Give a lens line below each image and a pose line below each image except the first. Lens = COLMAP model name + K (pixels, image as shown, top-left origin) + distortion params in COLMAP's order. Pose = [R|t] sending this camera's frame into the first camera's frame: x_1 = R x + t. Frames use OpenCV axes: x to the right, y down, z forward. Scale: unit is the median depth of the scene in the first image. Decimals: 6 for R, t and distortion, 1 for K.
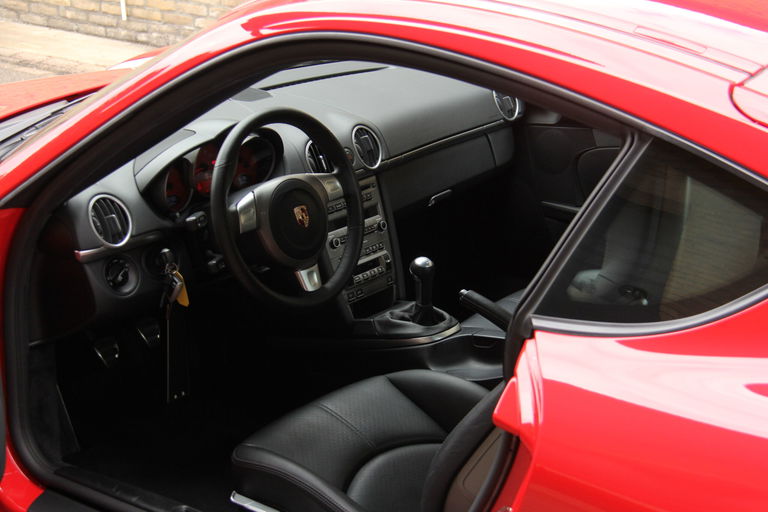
lens RADIAL K [[1851.0, 0, 381.9], [0, 1851.0, 255.6], [0, 0, 1]] dist [0.253459, 0.000000]
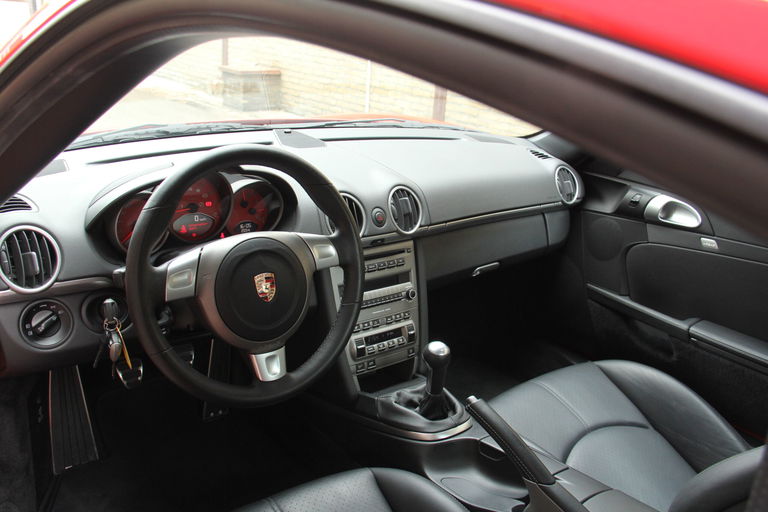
lens RADIAL K [[711.6, 0, 392.3], [0, 711.6, 255.7], [0, 0, 1]] dist [-0.093975, 0.001822]
pose [[0.971892, 0.149659, -0.181738, 0.054268], [-0.146114, 0.988723, 0.032822, -0.046586], [0.184601, -0.005345, 0.982799, 0.646417]]
